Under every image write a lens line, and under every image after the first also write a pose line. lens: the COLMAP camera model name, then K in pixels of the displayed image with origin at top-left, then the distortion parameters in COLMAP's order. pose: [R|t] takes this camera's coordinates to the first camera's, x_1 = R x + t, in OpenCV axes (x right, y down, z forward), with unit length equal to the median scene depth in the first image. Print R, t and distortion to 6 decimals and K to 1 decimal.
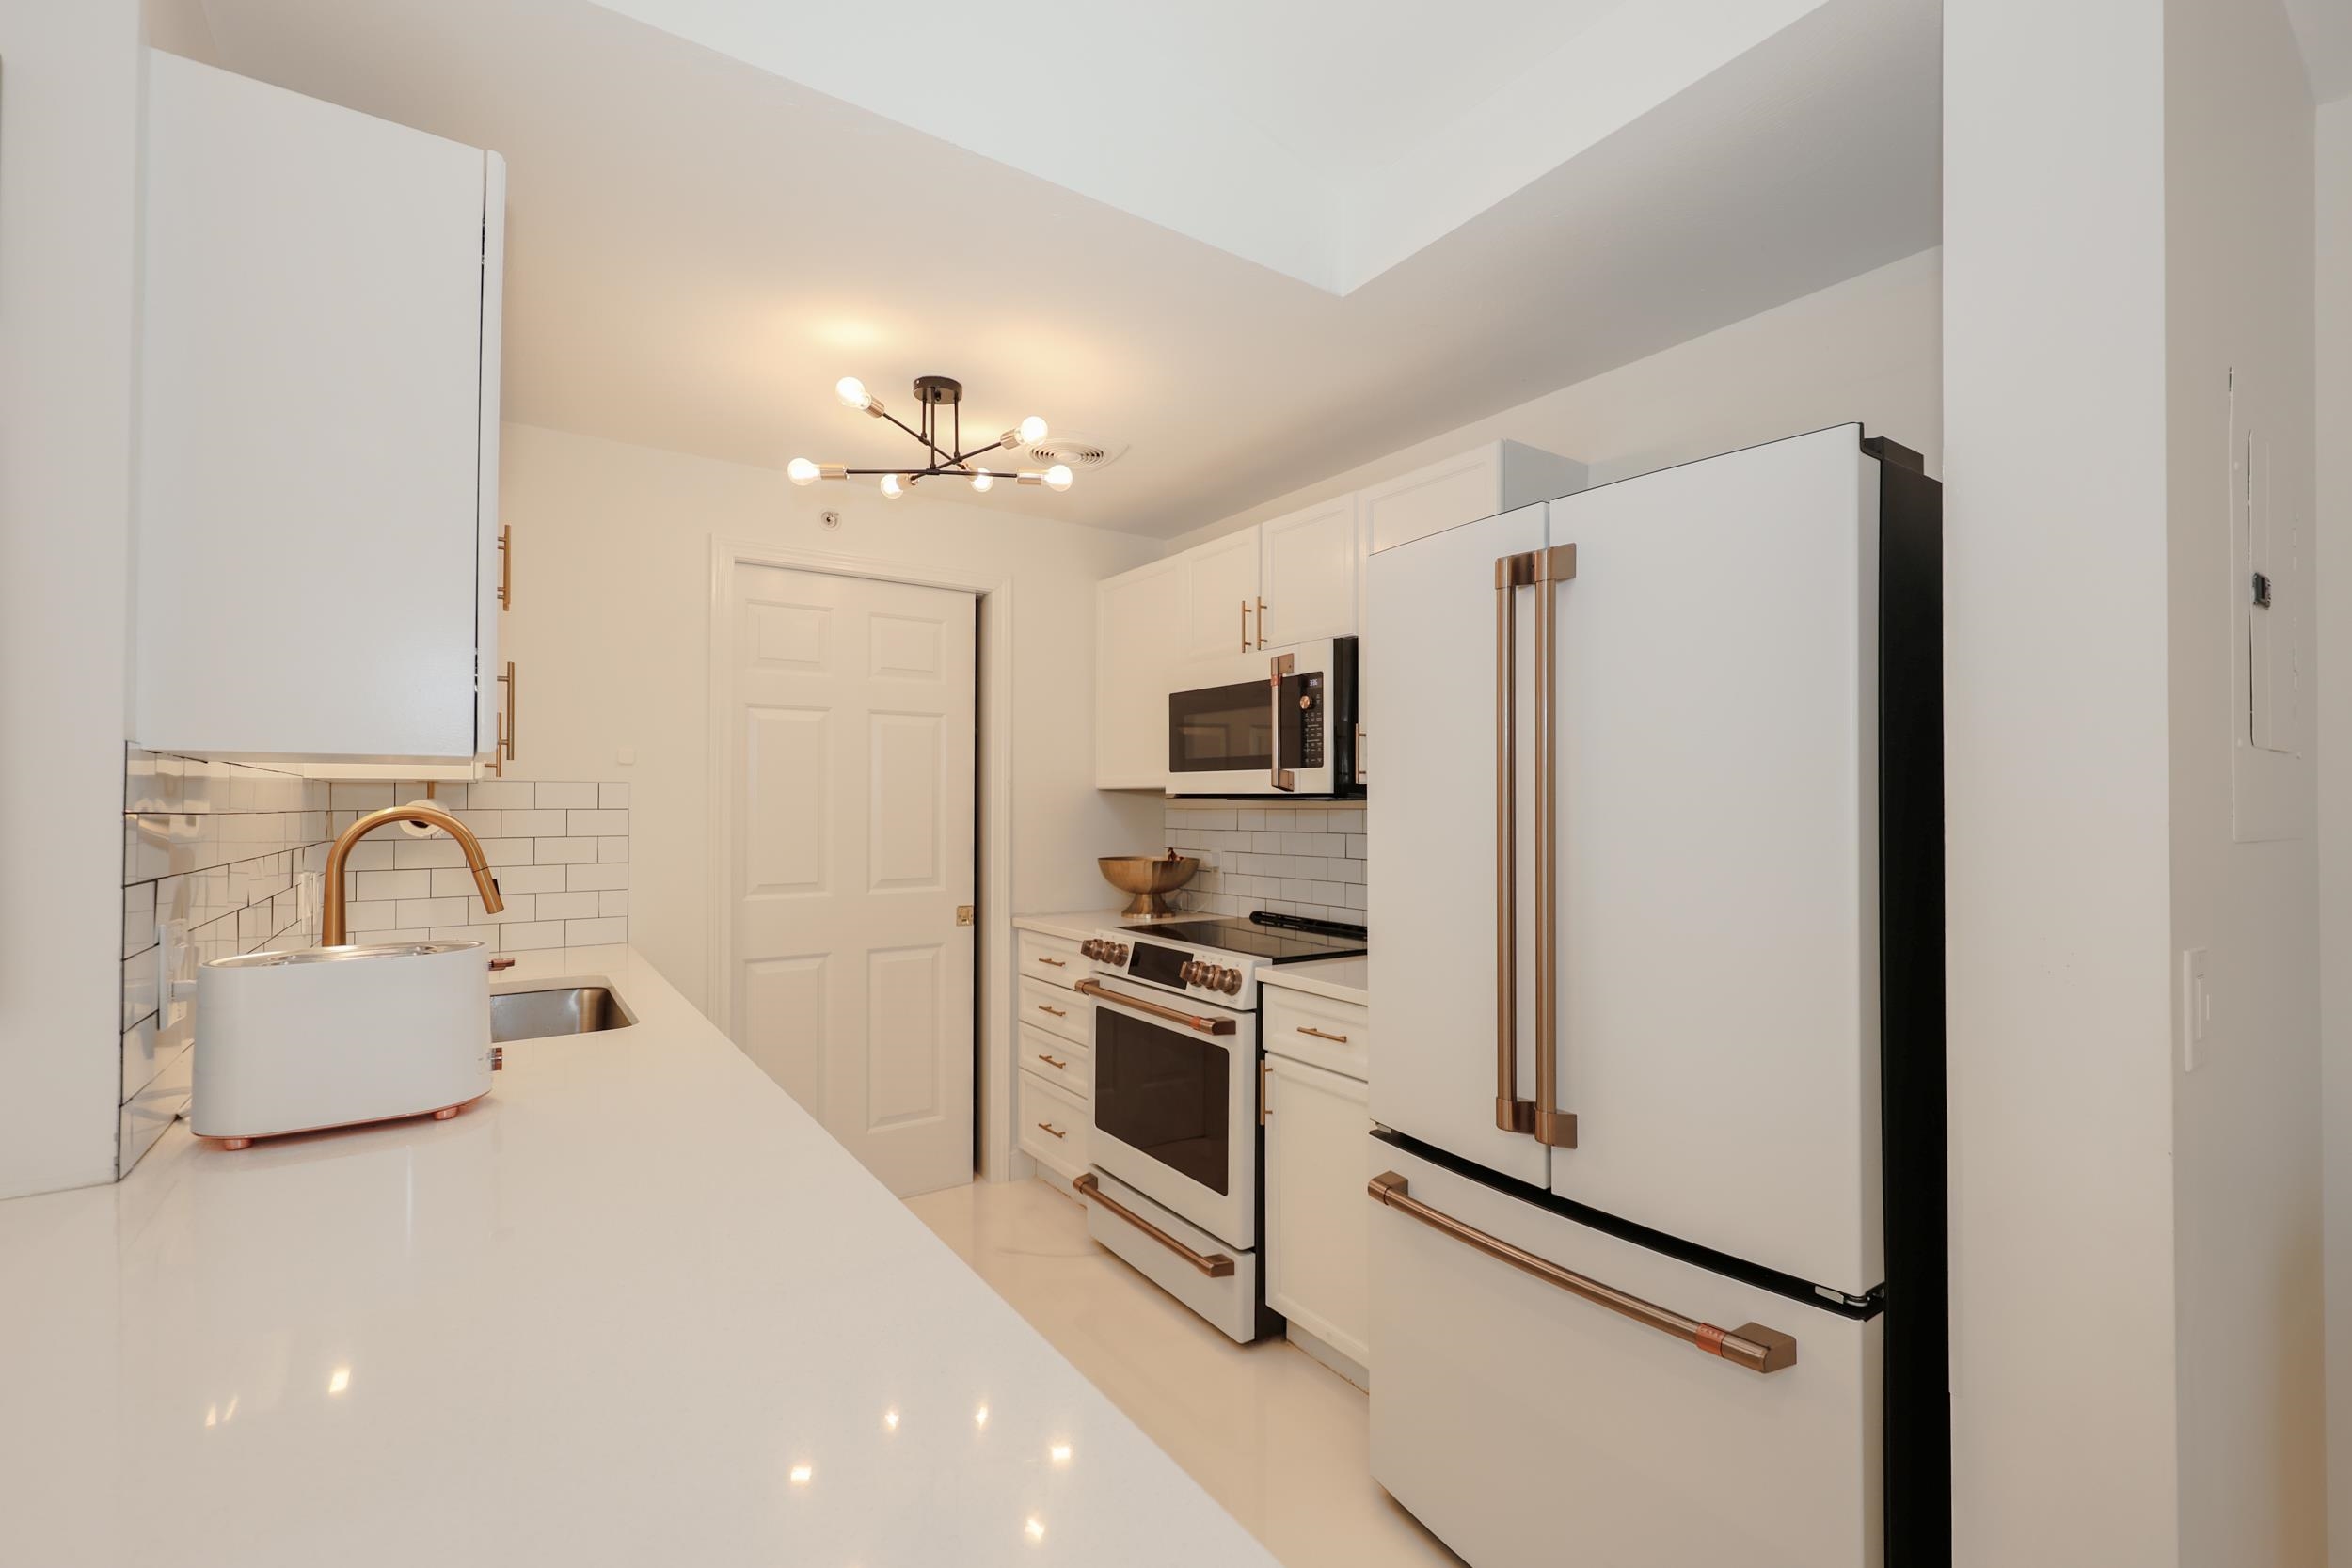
lens RADIAL K [[1024.9, 0, 1169.2], [0, 1024.9, 788.3], [0, 0, 1]] dist [0.002065, 0.000106]
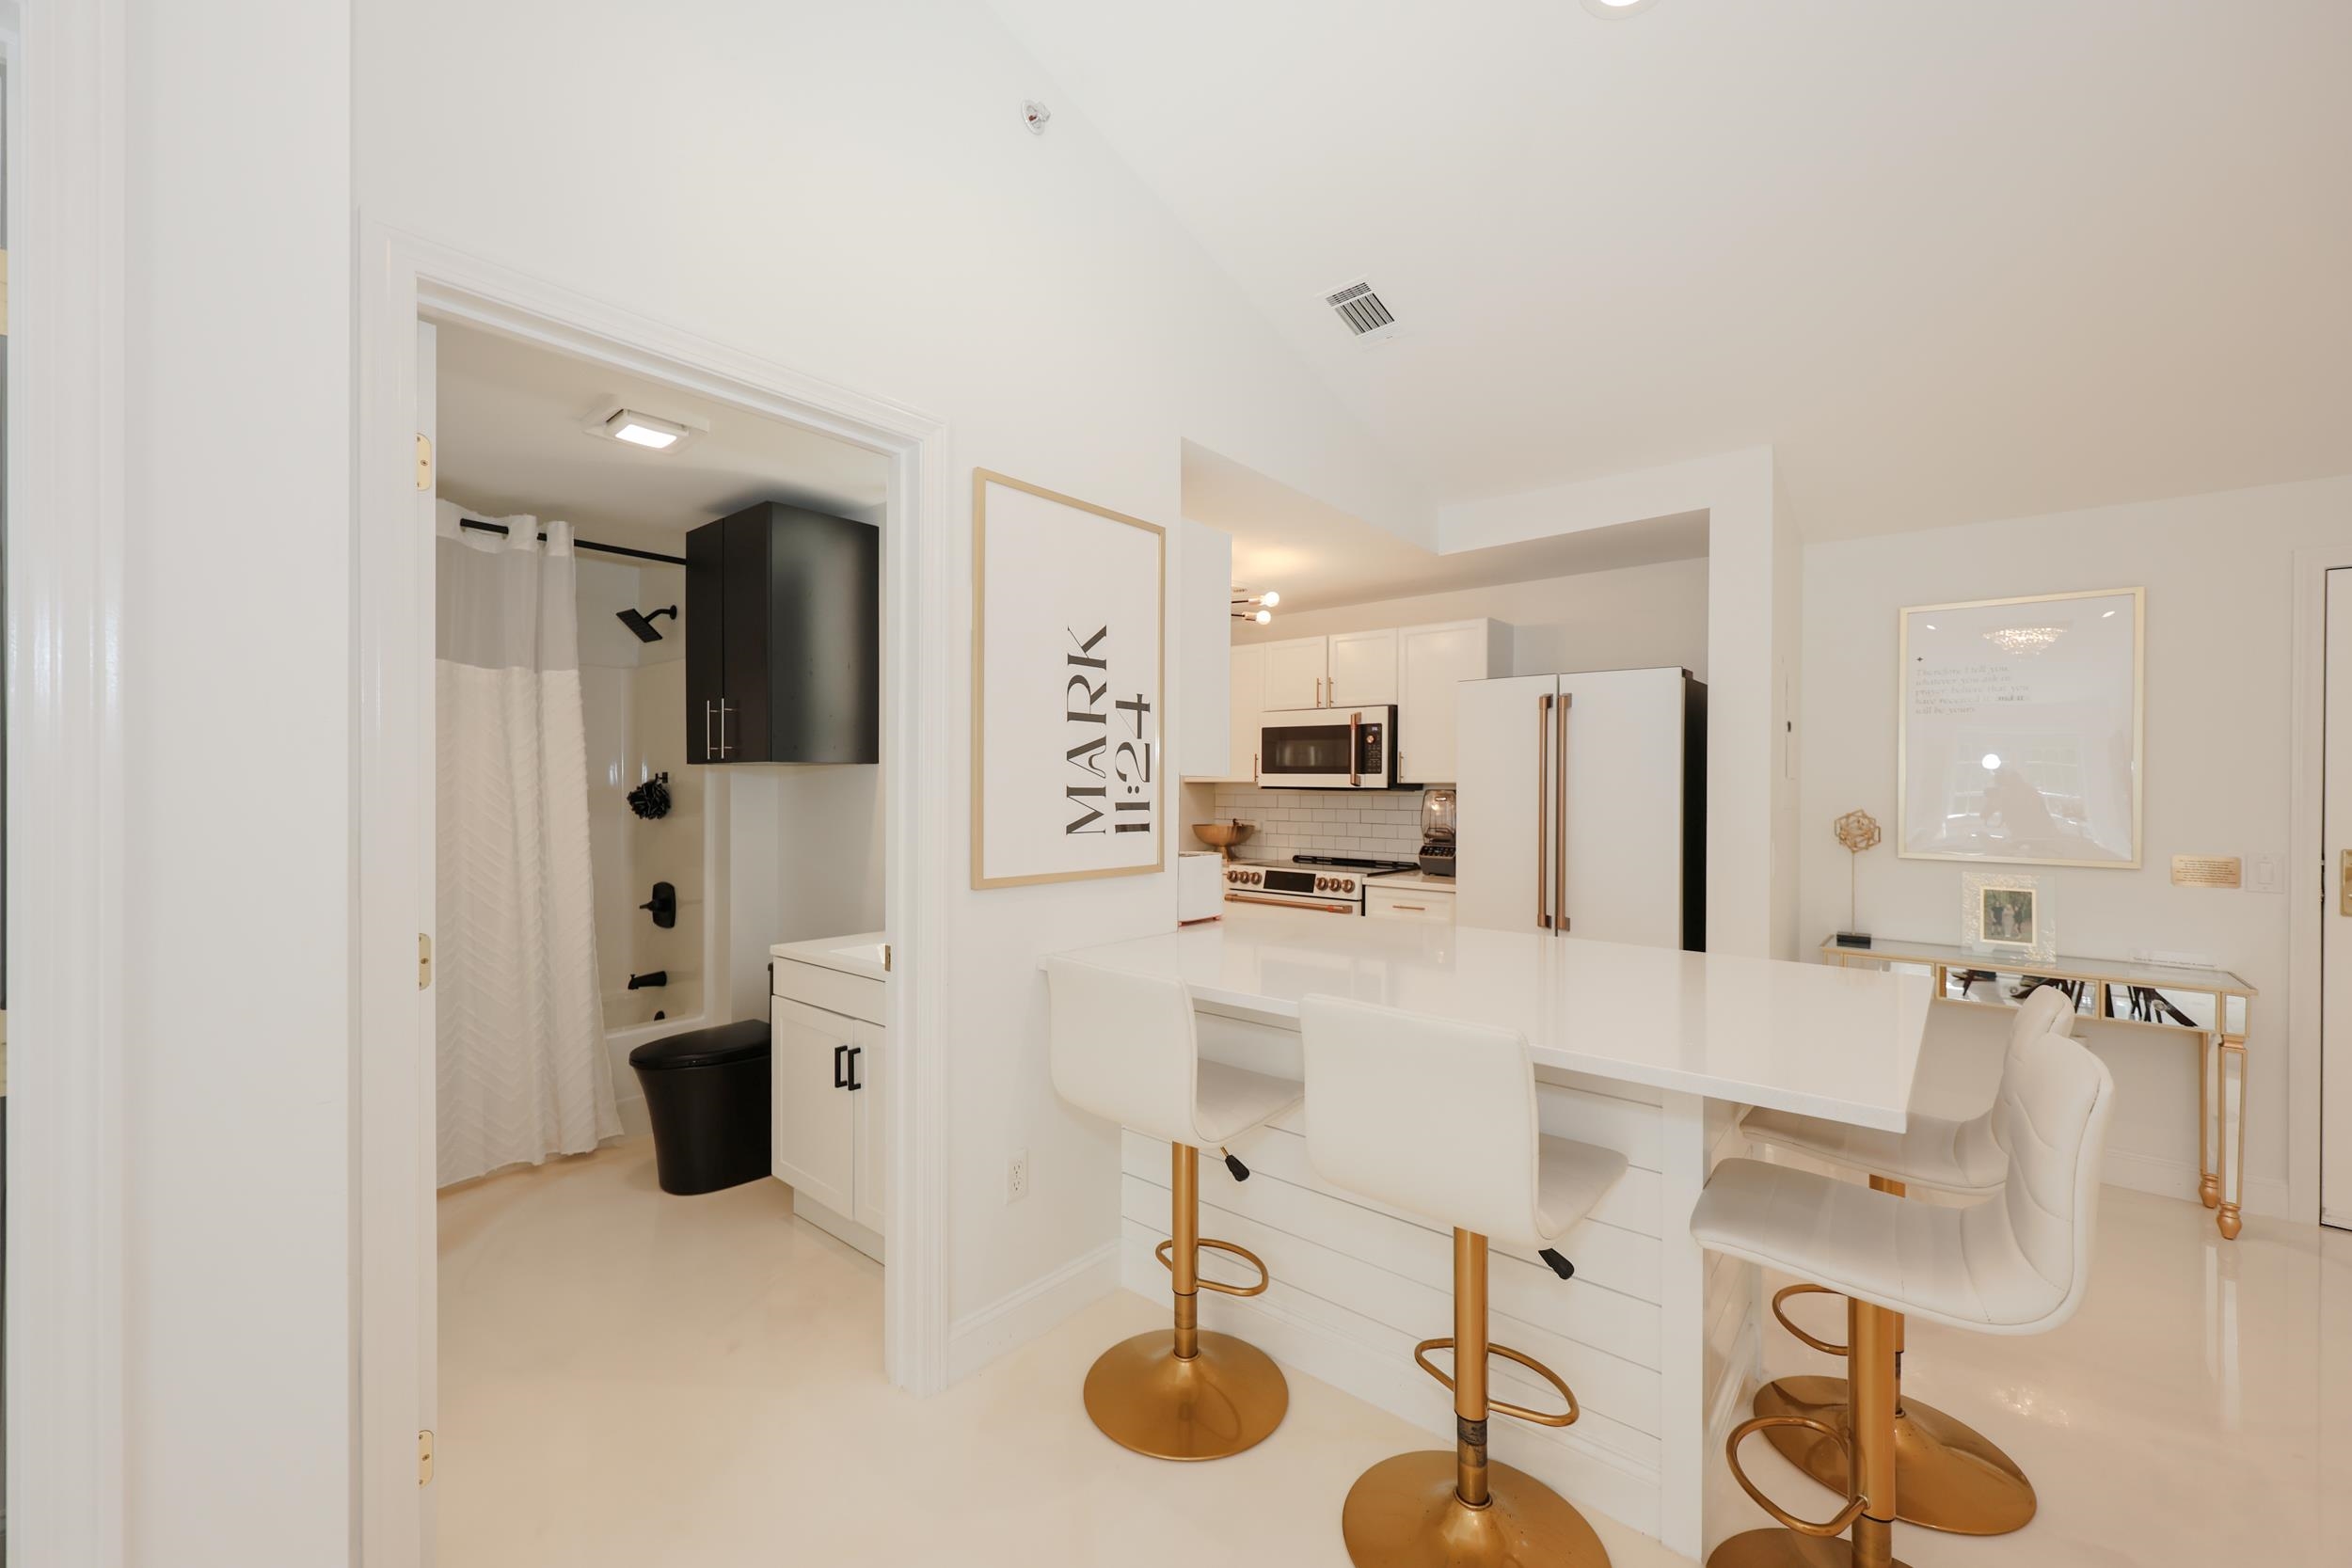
lens RADIAL K [[947.3, 0, 1166.1], [0, 947.3, 786.2], [0, 0, 1]] dist [0.001102, 0.000026]
pose [[0.963956, 0.009287, 0.265901, -0.677317], [-0.013168, 0.999831, 0.012818, -0.014787], [-0.265737, -0.015858, 0.963915, -0.563991]]
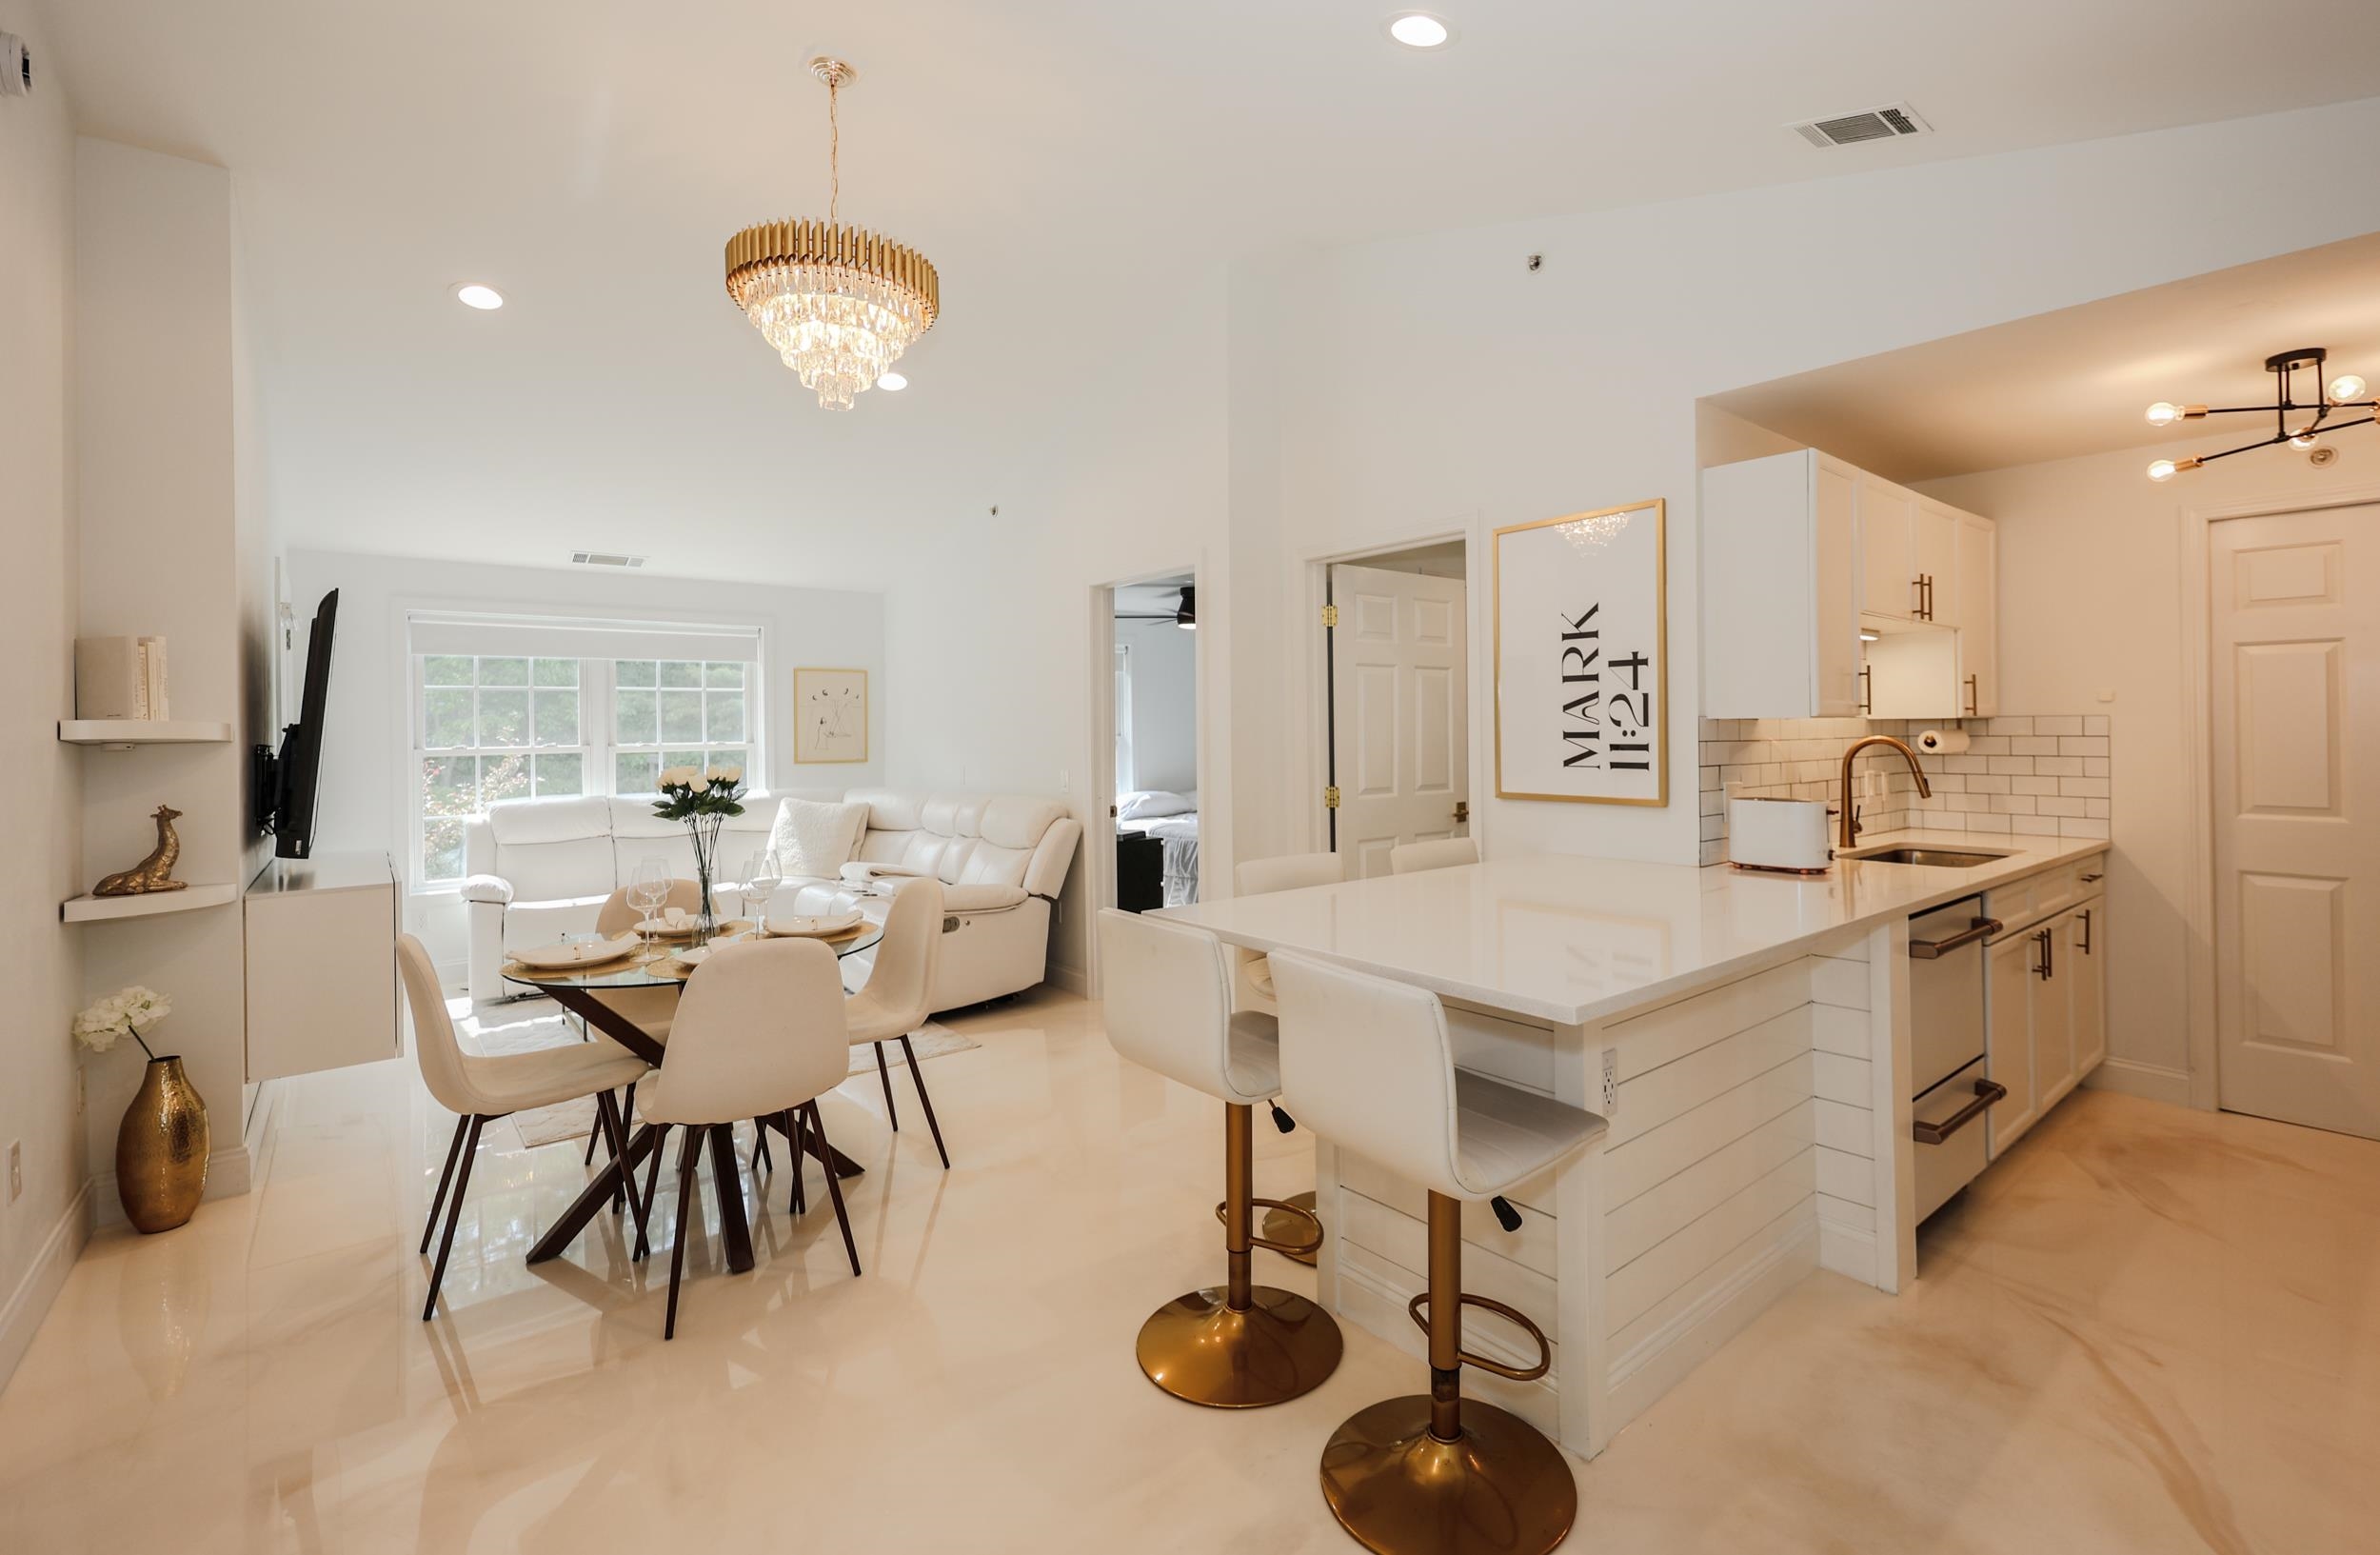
lens RADIAL K [[1044.9, 0, 1269.4], [0, 1044.9, 716.0], [0, 0, 1]] dist [0.001990, 0.000045]
pose [[0.118688, -0.009602, -0.992885, 0.698874], [0.021811, 0.999737, -0.007061, -0.019824], [0.992692, -0.020818, 0.118866, -0.218644]]
